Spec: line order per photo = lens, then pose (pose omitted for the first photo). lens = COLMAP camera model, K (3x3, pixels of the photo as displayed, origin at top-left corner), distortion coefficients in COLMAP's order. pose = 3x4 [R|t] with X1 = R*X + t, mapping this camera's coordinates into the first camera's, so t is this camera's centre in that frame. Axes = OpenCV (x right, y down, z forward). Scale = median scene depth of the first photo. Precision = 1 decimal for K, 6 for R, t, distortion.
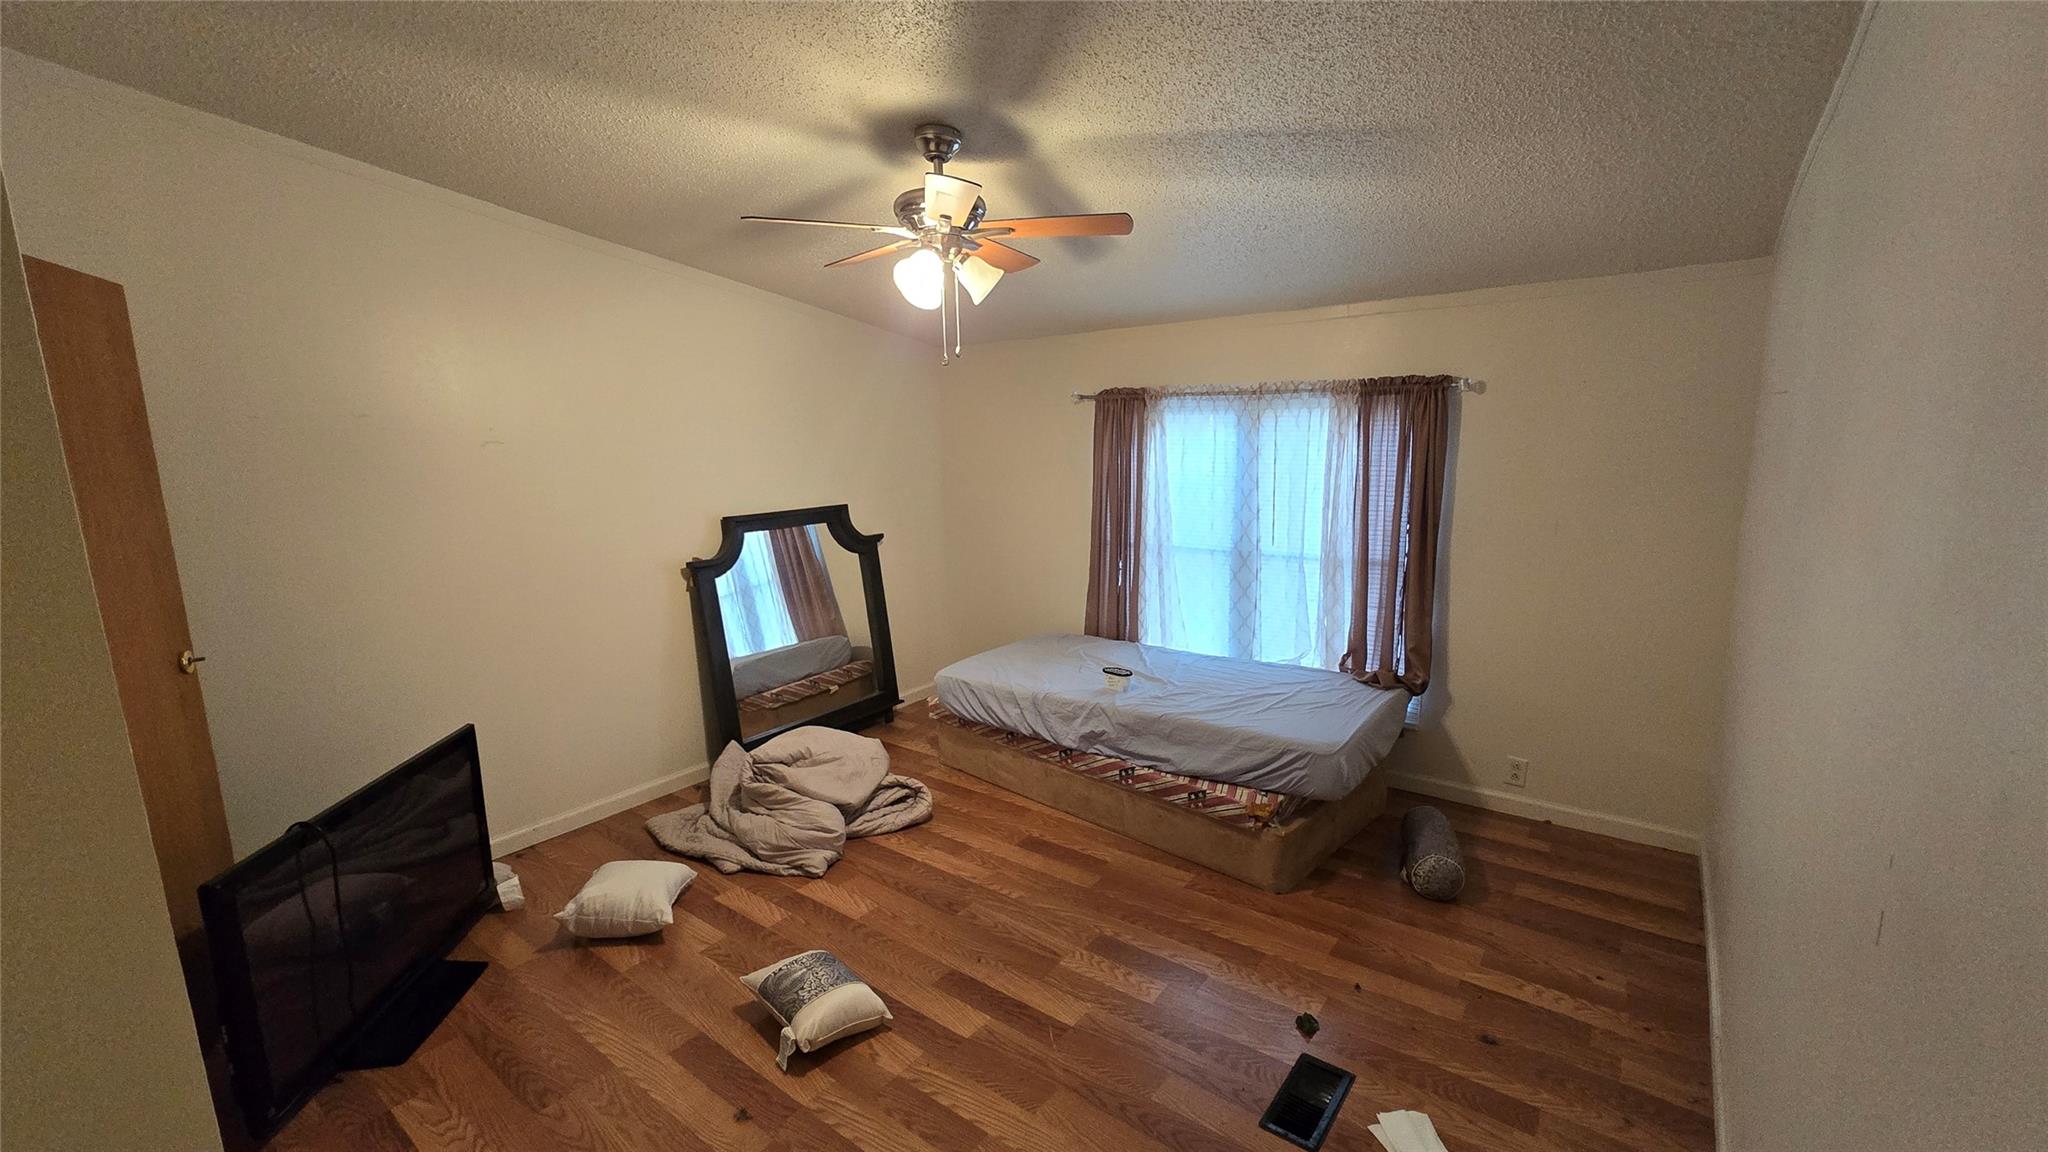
lens RADIAL K [[837.6, 0, 1026.1], [0, 837.6, 574.9], [0, 0, 1]] dist [-0.004918, 0.001029]
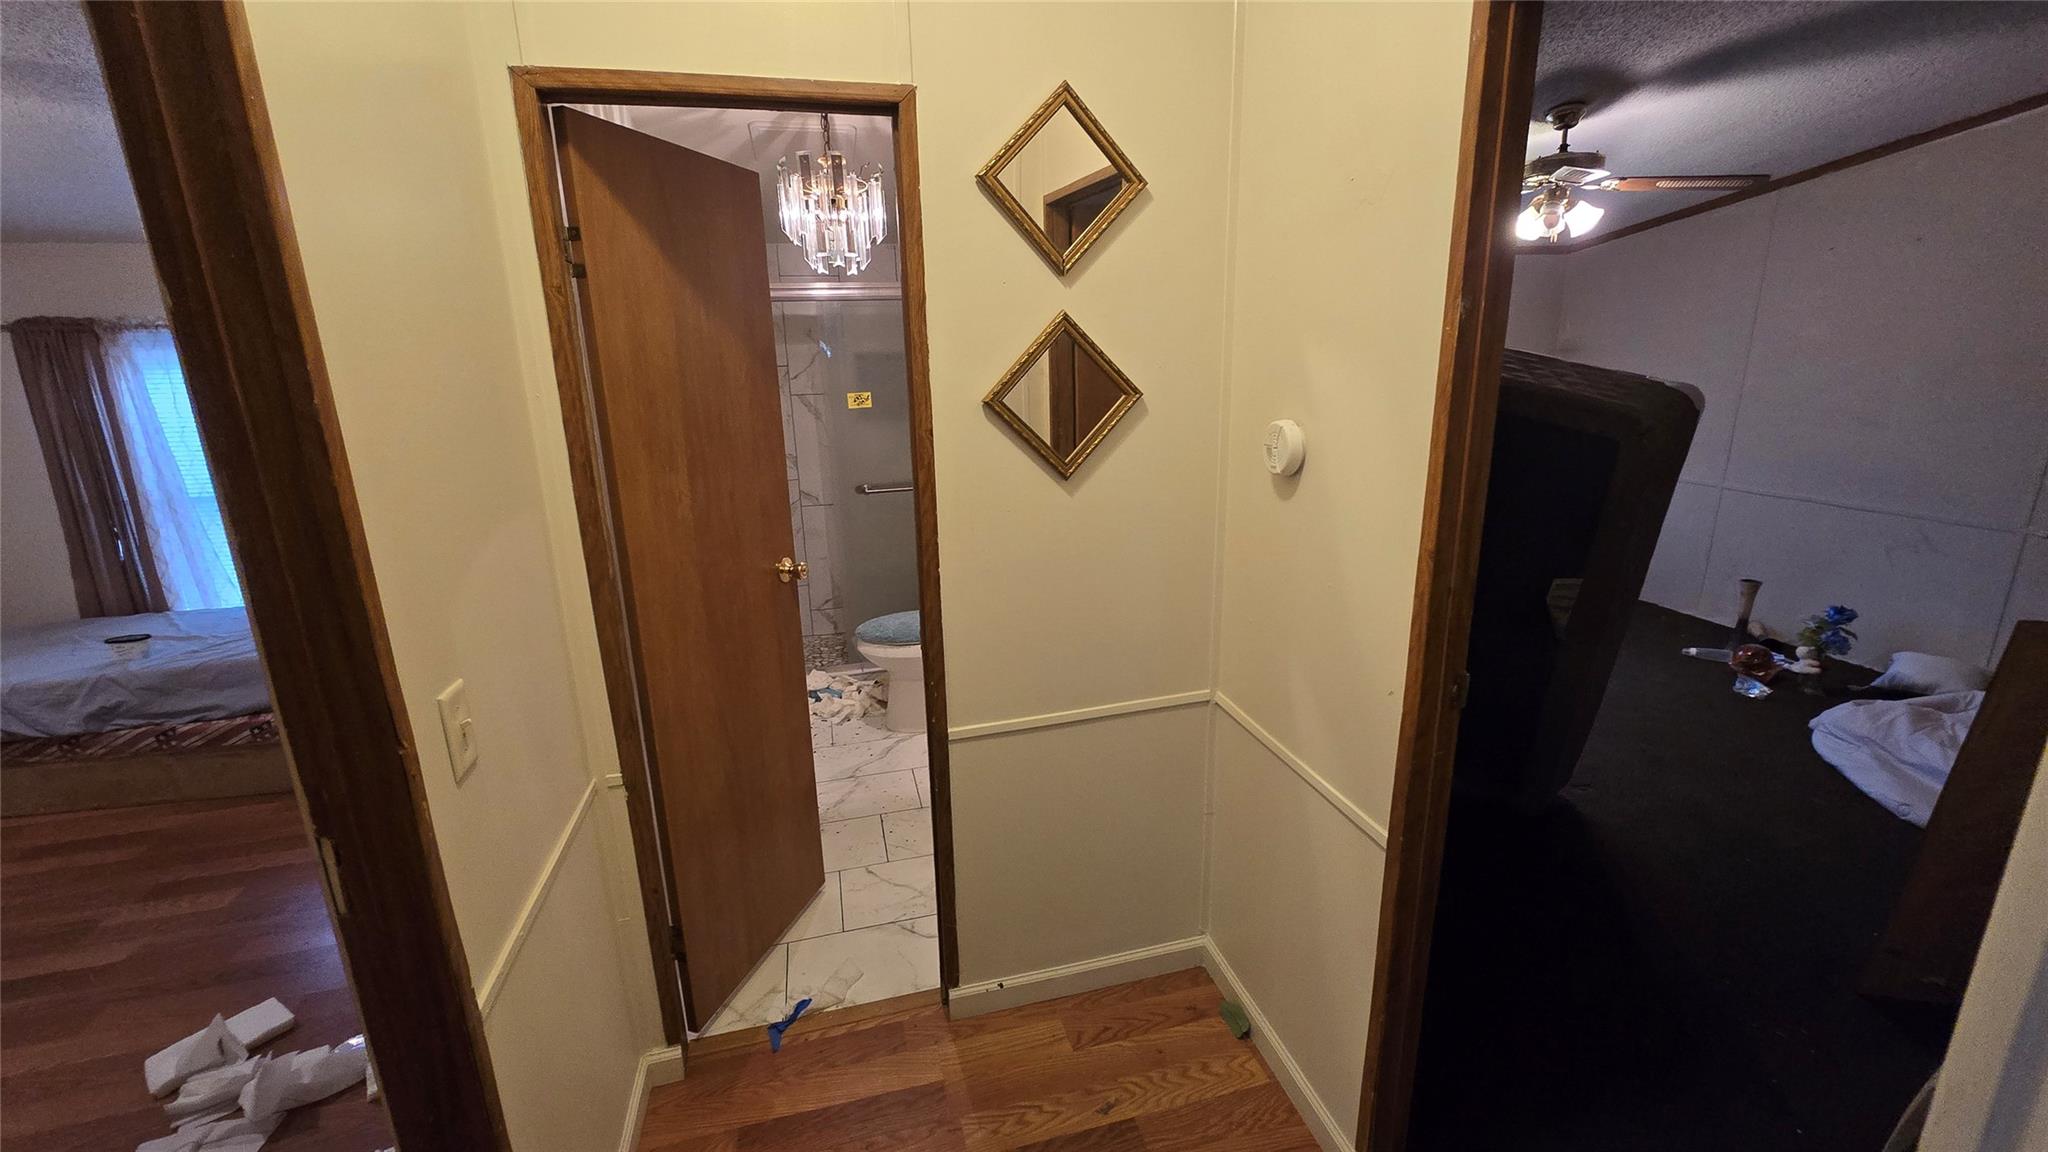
lens RADIAL K [[837.6, 0, 1028.3], [0, 837.6, 577.7], [0, 0, 1]] dist [-0.004918, 0.001029]
pose [[0.619160, -0.207119, 0.757458, 0.044473], [0.147127, 0.978105, 0.147188, 0.063710], [-0.771359, 0.020310, 0.636076, -0.338710]]
